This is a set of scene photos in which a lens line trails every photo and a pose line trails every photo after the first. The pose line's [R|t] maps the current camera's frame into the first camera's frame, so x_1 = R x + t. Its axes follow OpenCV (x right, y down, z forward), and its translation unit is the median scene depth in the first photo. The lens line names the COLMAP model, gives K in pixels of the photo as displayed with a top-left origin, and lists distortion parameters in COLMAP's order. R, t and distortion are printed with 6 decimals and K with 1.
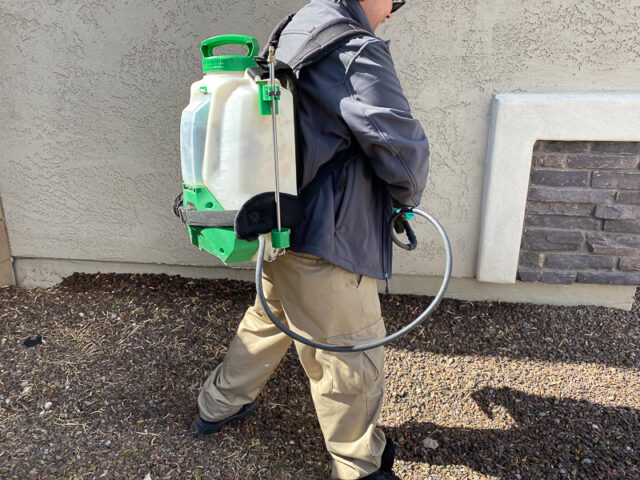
lens RADIAL K [[488.7, 0, 320.8], [0, 488.7, 246.1], [0, 0, 1]] dist [-0.002341, -0.010520]
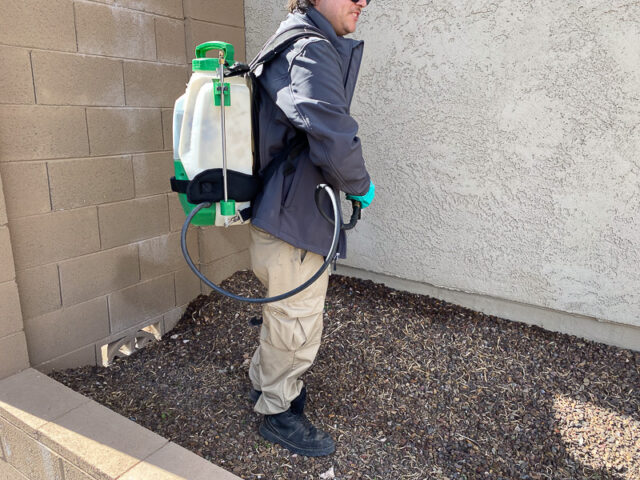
lens RADIAL K [[485.2, 0, 320.0], [0, 485.2, 240.0], [0, 0, 1]] dist [0.021406, -0.033486]
pose [[0.900802, 0.126921, -0.415267, 0.377458], [-0.145588, 0.989254, -0.013457, 0.026768], [0.409096, 0.072580, 0.909600, 0.014221]]
